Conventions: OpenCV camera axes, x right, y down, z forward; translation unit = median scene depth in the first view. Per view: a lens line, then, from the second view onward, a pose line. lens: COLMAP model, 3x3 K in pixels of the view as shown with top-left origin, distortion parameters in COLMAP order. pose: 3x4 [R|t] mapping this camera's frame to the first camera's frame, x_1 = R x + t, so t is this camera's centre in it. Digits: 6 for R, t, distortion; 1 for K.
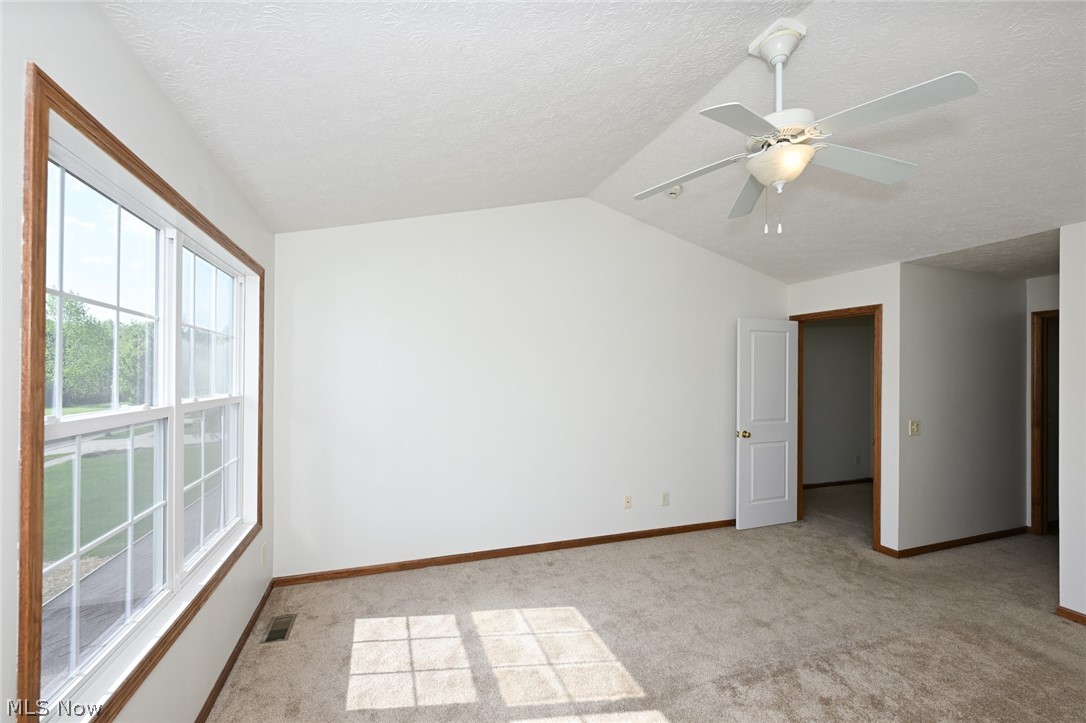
lens RADIAL K [[444.9, 0, 523.8], [0, 444.9, 374.8], [0, 0, 1]] dist [0.000878, 0.000159]
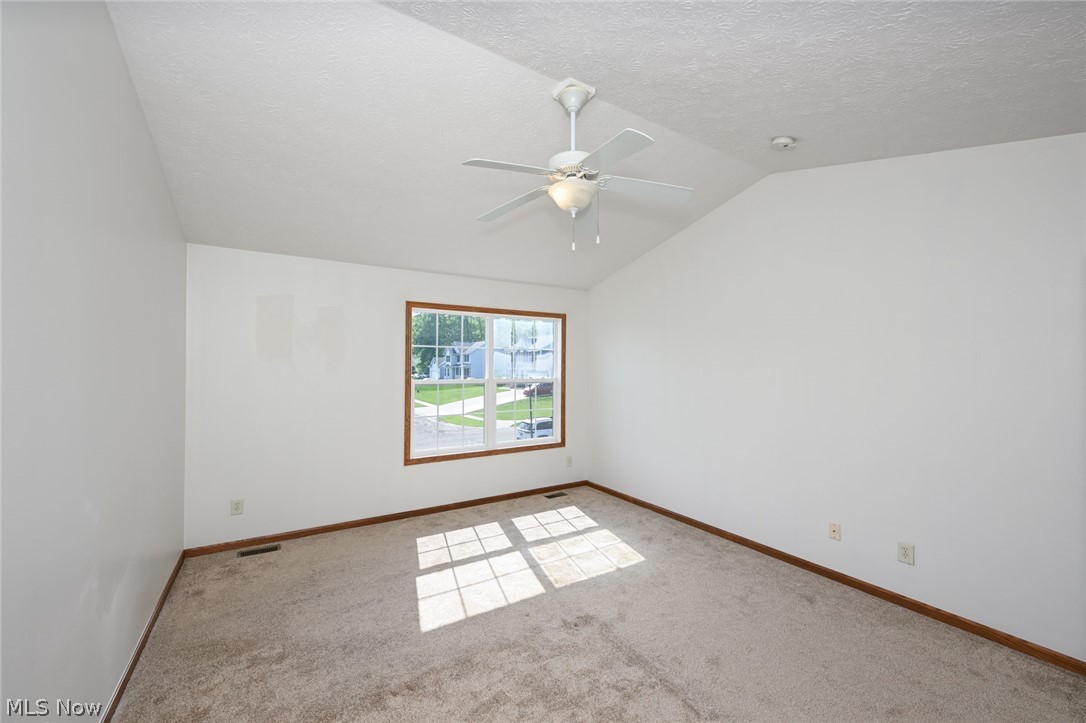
lens RADIAL K [[434.7, 0, 541.3], [0, 434.7, 362.8], [0, 0, 1]] dist [-0.000442, 0.000016]
pose [[0.217053, -0.012630, -0.976078, 1.300014], [-0.001485, 0.999911, -0.013269, 0.003502], [0.976159, 0.004329, 0.217015, 0.499591]]
